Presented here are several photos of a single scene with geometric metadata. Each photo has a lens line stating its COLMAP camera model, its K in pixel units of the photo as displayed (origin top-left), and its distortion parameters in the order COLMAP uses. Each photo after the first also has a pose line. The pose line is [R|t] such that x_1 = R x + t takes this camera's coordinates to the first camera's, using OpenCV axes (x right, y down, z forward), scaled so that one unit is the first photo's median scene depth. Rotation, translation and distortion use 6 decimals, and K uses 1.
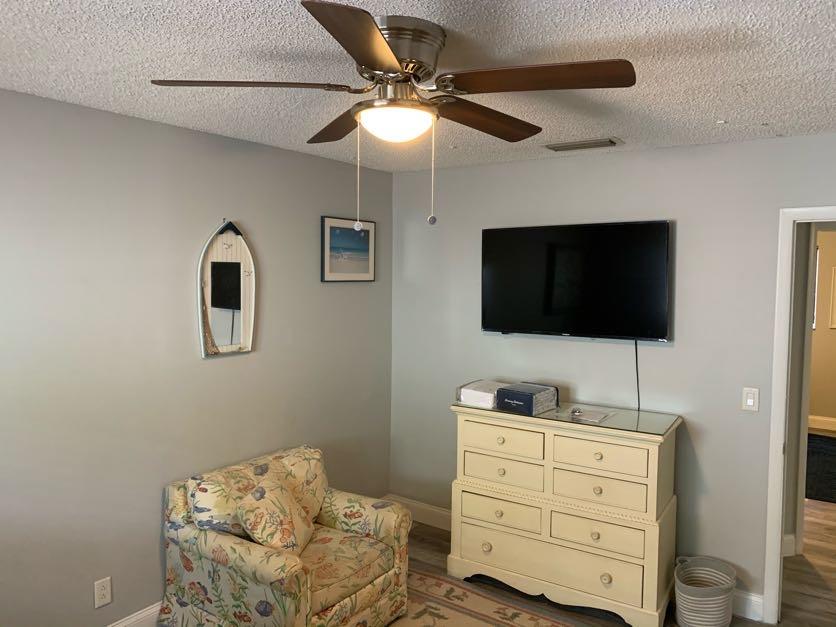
lens RADIAL K [[643.8, 0, 416.1], [0, 643.8, 313.8], [0, 0, 1]] dist [-0.007206, -0.003853]
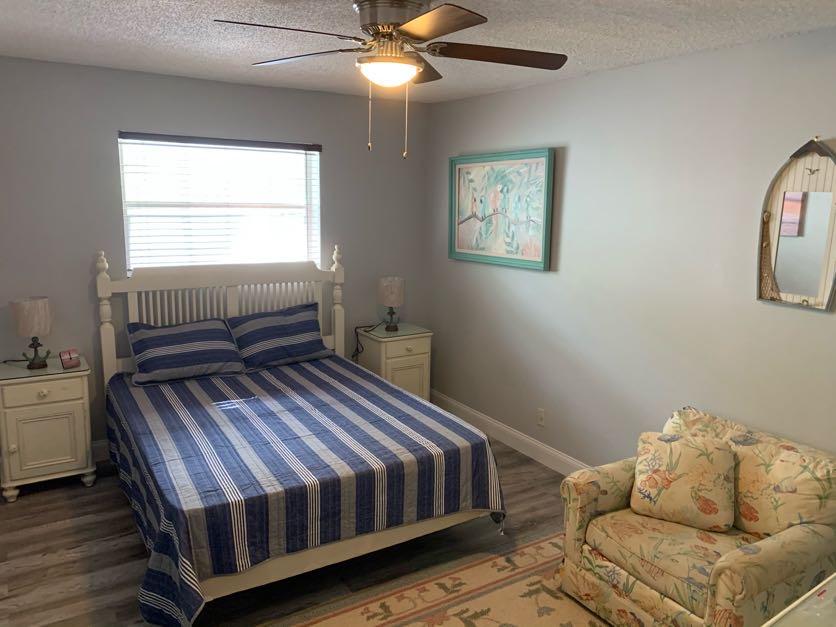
lens RADIAL K [[643.8, 0, 416.0], [0, 643.8, 311.6], [0, 0, 1]] dist [-0.007206, -0.003853]
pose [[-0.394534, 0.155931, -0.905554, 0.694482], [-0.086014, 0.974902, 0.205347, -0.060649], [0.914847, 0.158907, -0.371220, 0.926469]]
